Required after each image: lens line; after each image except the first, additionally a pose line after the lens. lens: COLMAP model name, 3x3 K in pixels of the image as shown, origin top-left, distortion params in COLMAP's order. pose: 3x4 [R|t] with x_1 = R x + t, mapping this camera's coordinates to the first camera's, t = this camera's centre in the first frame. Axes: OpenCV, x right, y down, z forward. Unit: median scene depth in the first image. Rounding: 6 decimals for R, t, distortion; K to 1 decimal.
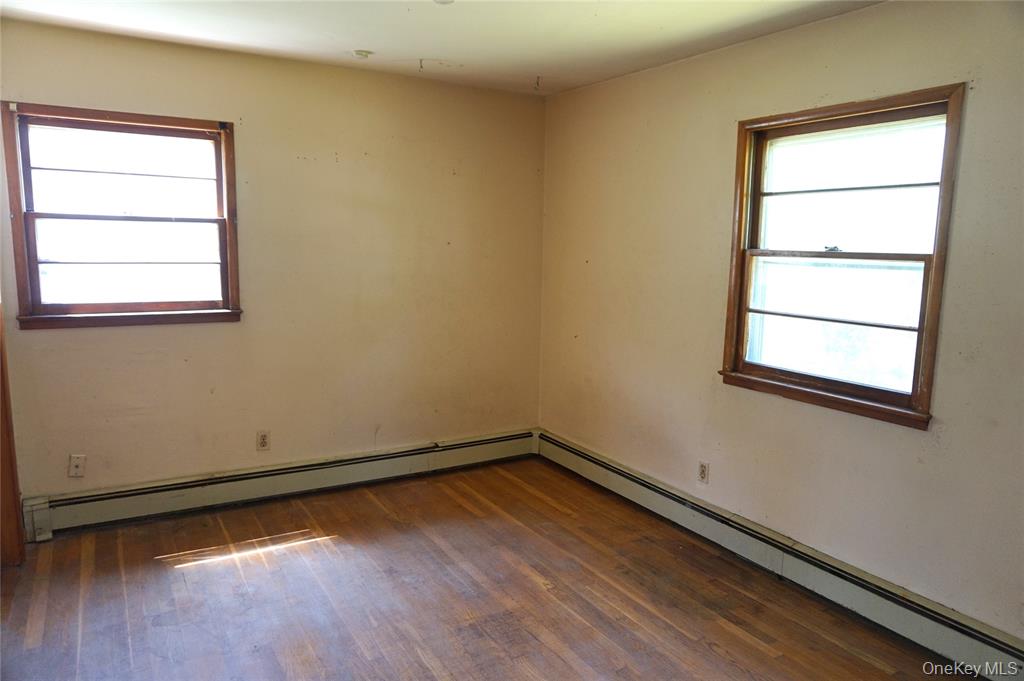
lens RADIAL K [[707.6, 0, 516.7], [0, 707.6, 345.1], [0, 0, 1]] dist [-0.055652, 0.046961]
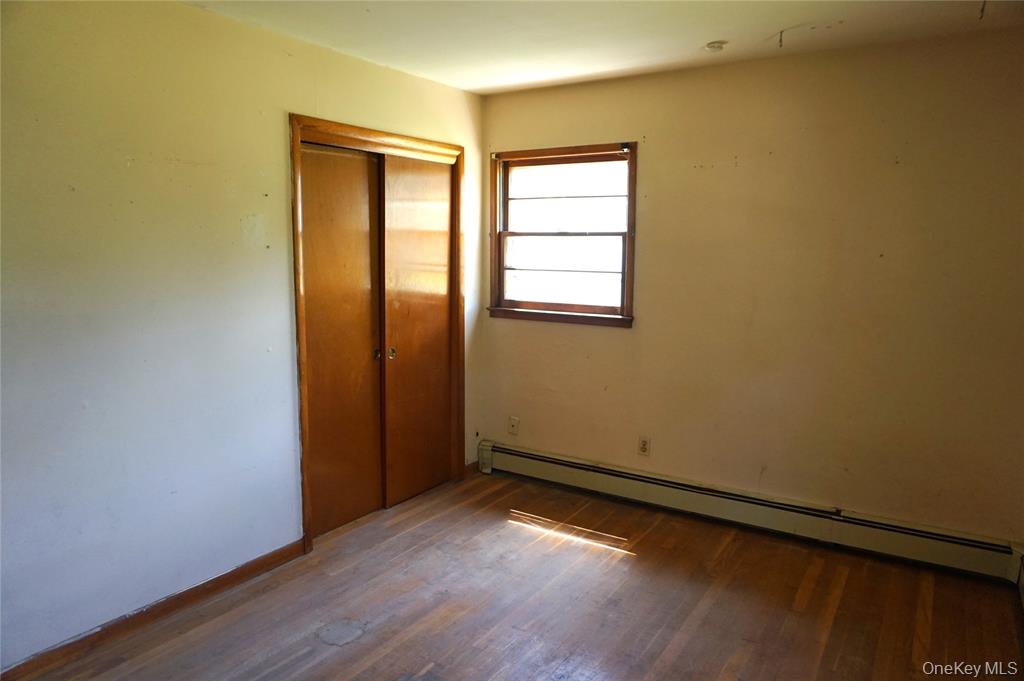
lens RADIAL K [[707.6, 0, 516.7], [0, 707.6, 345.1], [0, 0, 1]] dist [-0.055652, 0.046961]
pose [[0.417696, 0.106303, -0.902347, 0.516541], [-0.133956, 0.989484, 0.054561, -0.045233], [0.898658, 0.098085, 0.427543, 0.406594]]
